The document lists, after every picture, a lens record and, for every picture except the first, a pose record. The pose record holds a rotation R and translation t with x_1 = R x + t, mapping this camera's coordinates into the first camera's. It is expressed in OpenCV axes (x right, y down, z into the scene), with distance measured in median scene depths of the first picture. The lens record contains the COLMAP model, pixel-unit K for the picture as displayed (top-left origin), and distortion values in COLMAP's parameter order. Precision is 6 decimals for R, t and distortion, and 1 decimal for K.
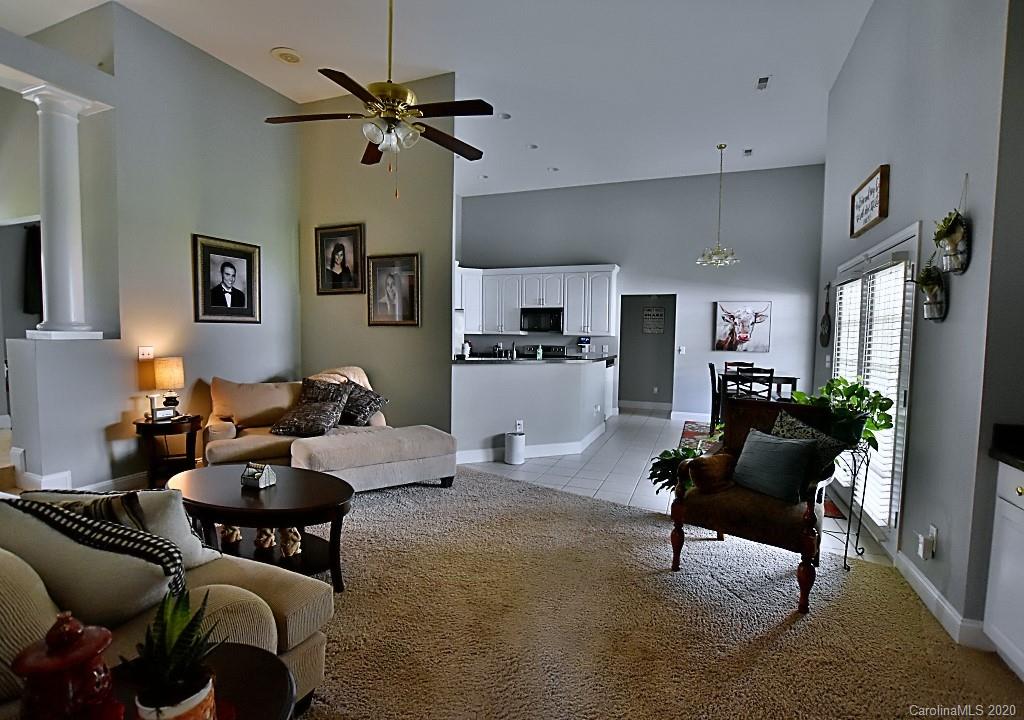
lens RADIAL K [[489.7, 0, 518.9], [0, 489.7, 364.0], [0, 0, 1]] dist [-0.030582, 0.004268]
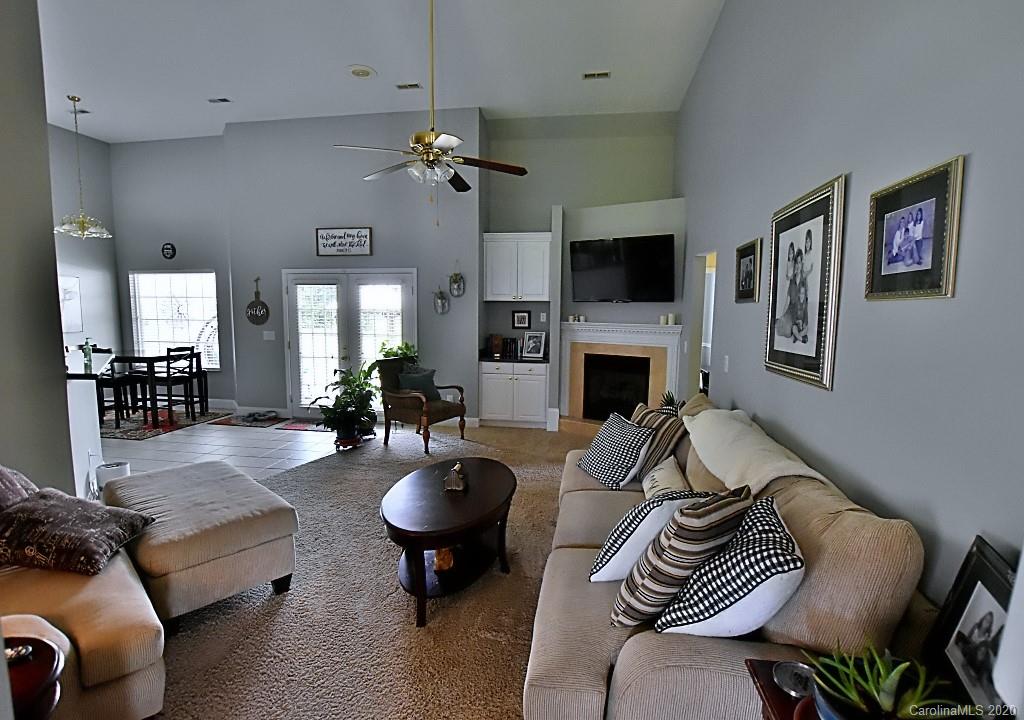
lens RADIAL K [[489.7, 0, 512.5], [0, 489.7, 365.2], [0, 0, 1]] dist [-0.030582, 0.004268]
pose [[-0.208196, -0.124015, 0.970193, -0.518248], [0.042355, 0.989856, 0.135617, -0.047217], [-0.977170, 0.069328, -0.200831, 0.360117]]
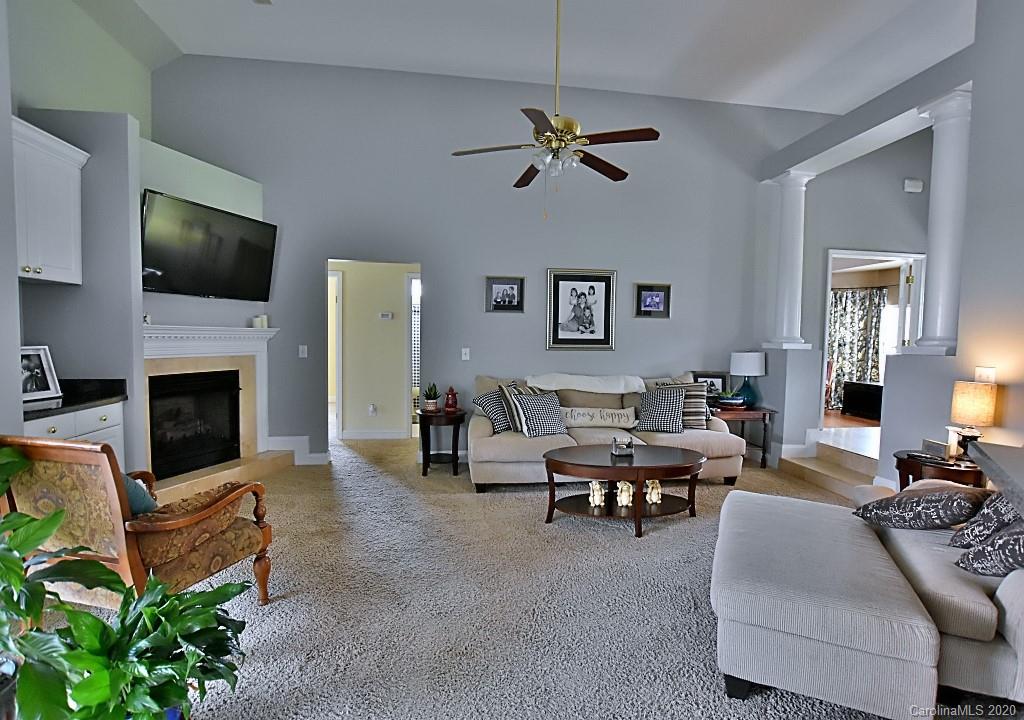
lens RADIAL K [[489.7, 0, 512.8], [0, 489.7, 365.0], [0, 0, 1]] dist [-0.030582, 0.004268]
pose [[-0.871916, -0.000265, -0.489655, 0.124708], [-0.058162, 0.992976, 0.103029, -0.034959], [0.486188, 0.118312, -0.865808, 0.659391]]
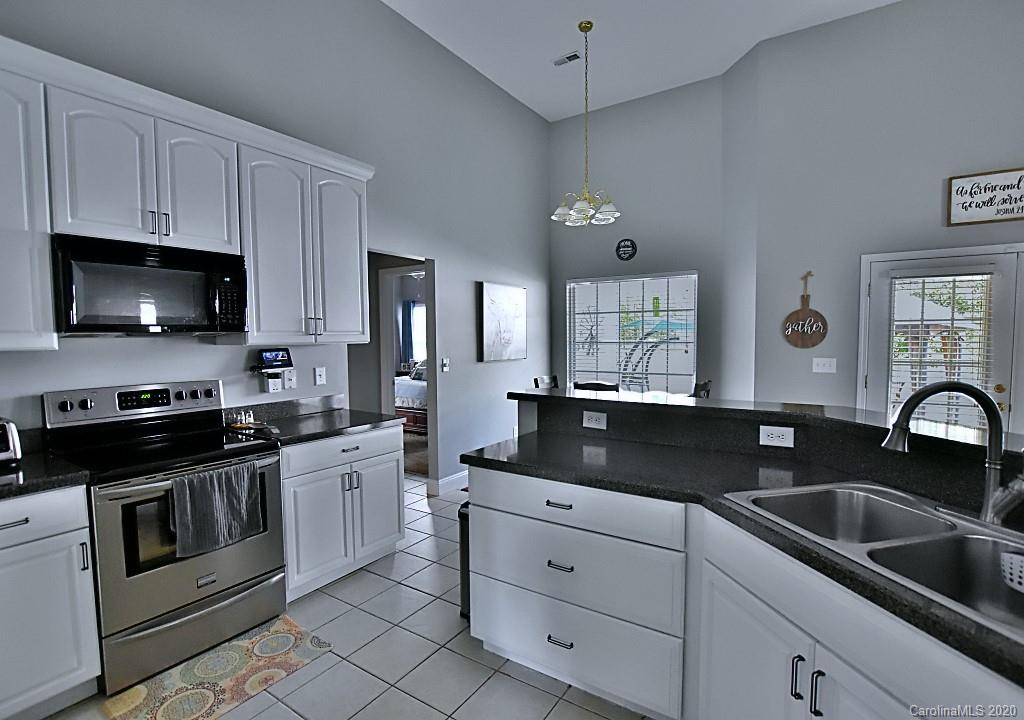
lens RADIAL K [[489.7, 0, 519.4], [0, 489.7, 365.7], [0, 0, 1]] dist [-0.030582, 0.004268]
pose [[0.210364, -0.074386, 0.974789, -0.183300], [0.069670, 0.995707, 0.060947, -0.055134], [-0.975137, 0.055093, 0.214643, 0.800709]]
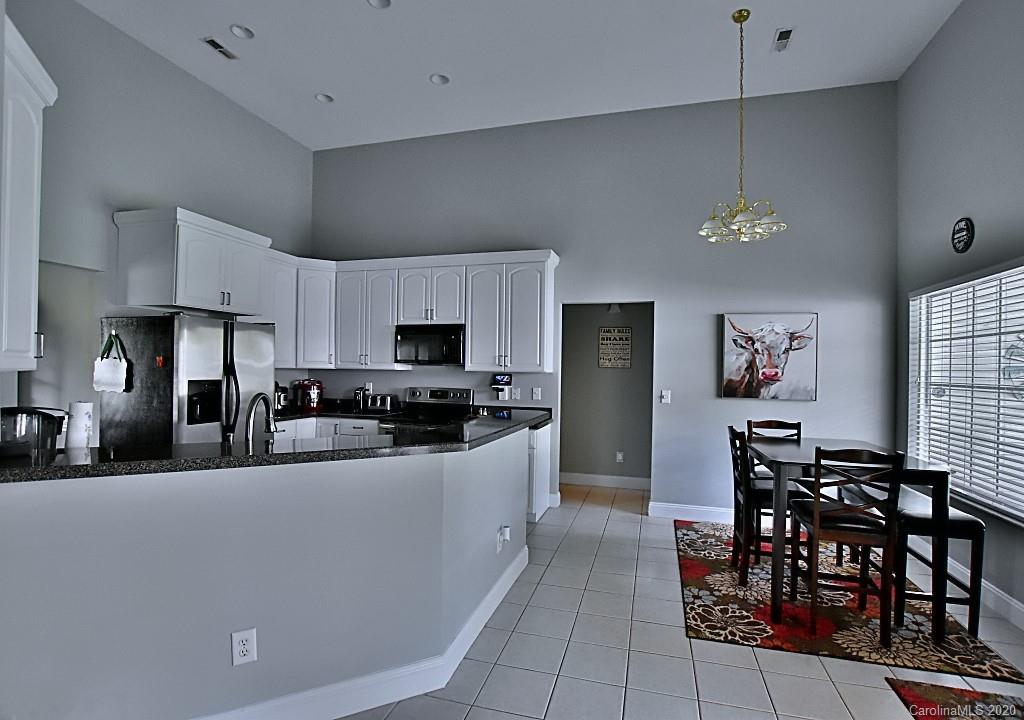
lens RADIAL K [[489.7, 0, 517.7], [0, 489.7, 364.9], [0, 0, 1]] dist [-0.030582, 0.004268]
pose [[0.995985, 0.001576, 0.089504, 0.105526], [0.004296, 0.997852, -0.065374, -0.028893], [-0.089414, 0.065496, 0.993839, 0.431387]]
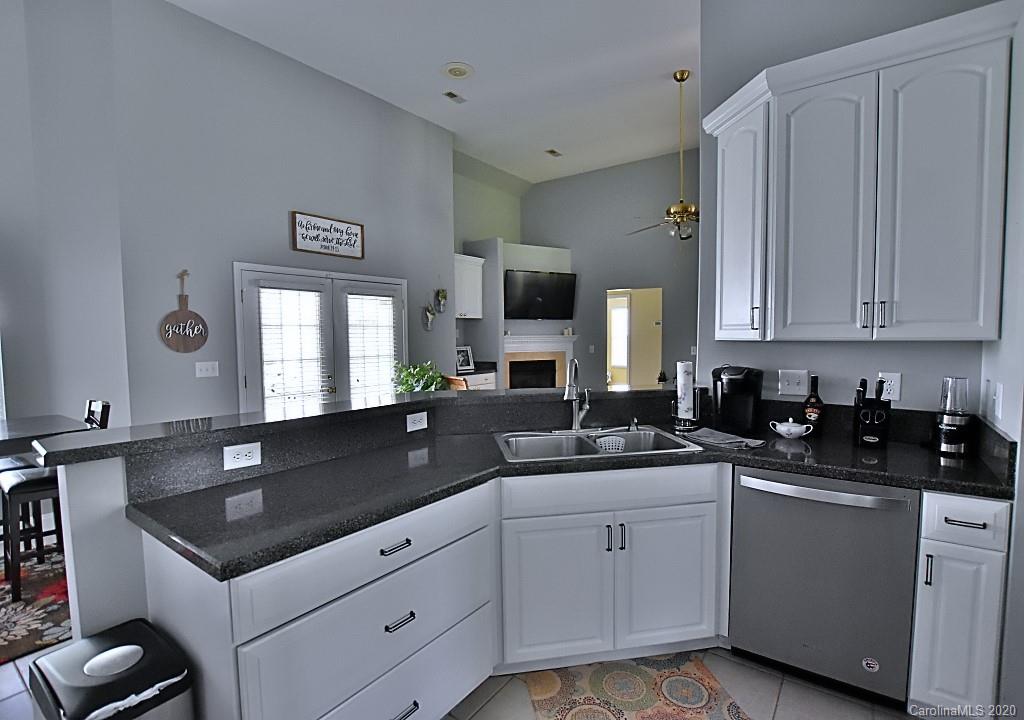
lens RADIAL K [[489.7, 0, 513.0], [0, 489.7, 366.1], [0, 0, 1]] dist [-0.030582, 0.004268]
pose [[-0.964591, -0.022246, 0.262809, -0.049744], [0.010767, 0.992285, 0.123513, -0.063151], [-0.263529, 0.121969, -0.956910, 0.987356]]
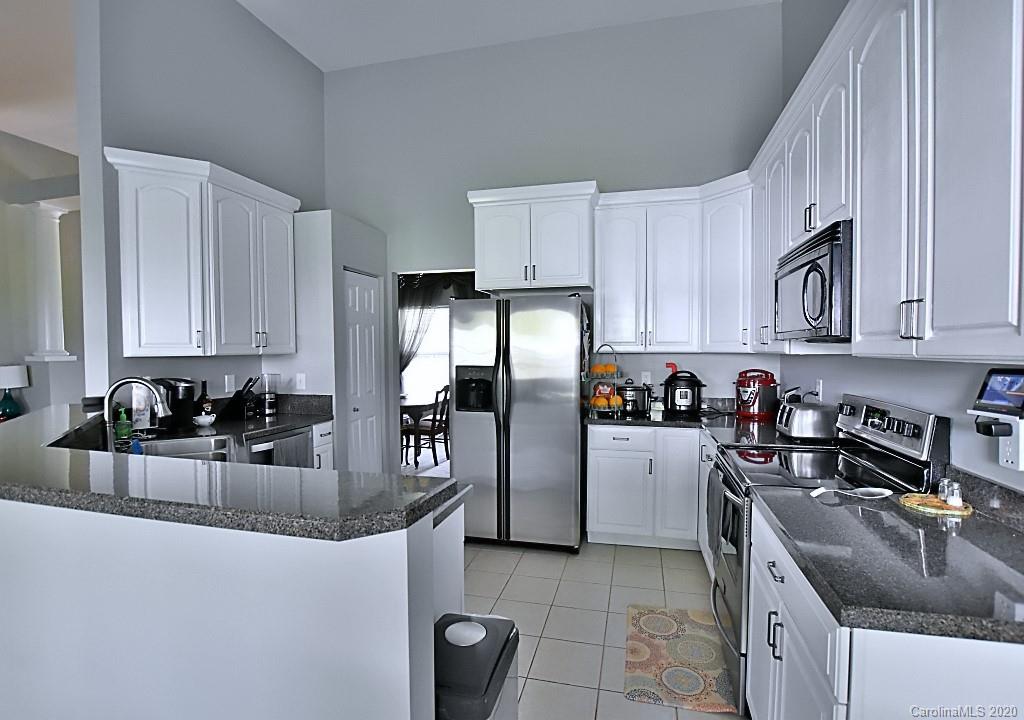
lens RADIAL K [[489.7, 0, 514.7], [0, 489.7, 364.6], [0, 0, 1]] dist [-0.030582, 0.004268]
pose [[0.121732, 0.020677, -0.992348, 0.282344], [-0.053962, 0.998442, 0.014185, -0.053377], [0.991095, 0.051822, 0.122658, 0.875652]]
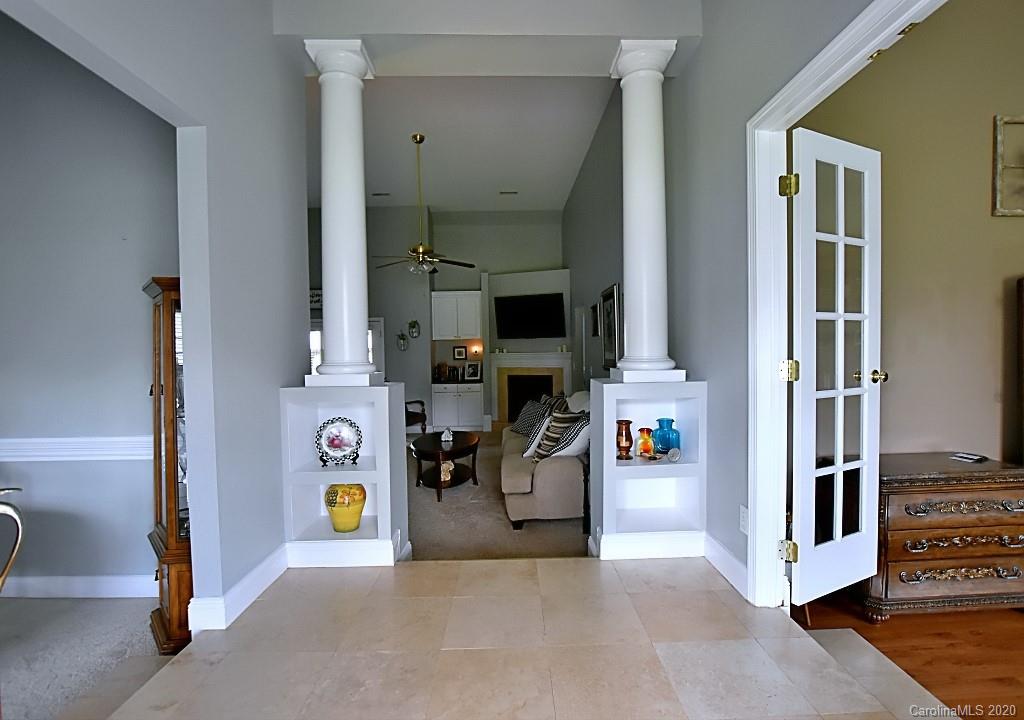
lens RADIAL K [[489.7, 0, 513.8], [0, 489.7, 364.8], [0, 0, 1]] dist [-0.030582, 0.004268]
pose [[-0.377647, -0.036728, 0.925221, -0.806066], [0.065925, 0.995611, 0.066430, -0.050553], [-0.923600, 0.086082, -0.373568, 0.486903]]
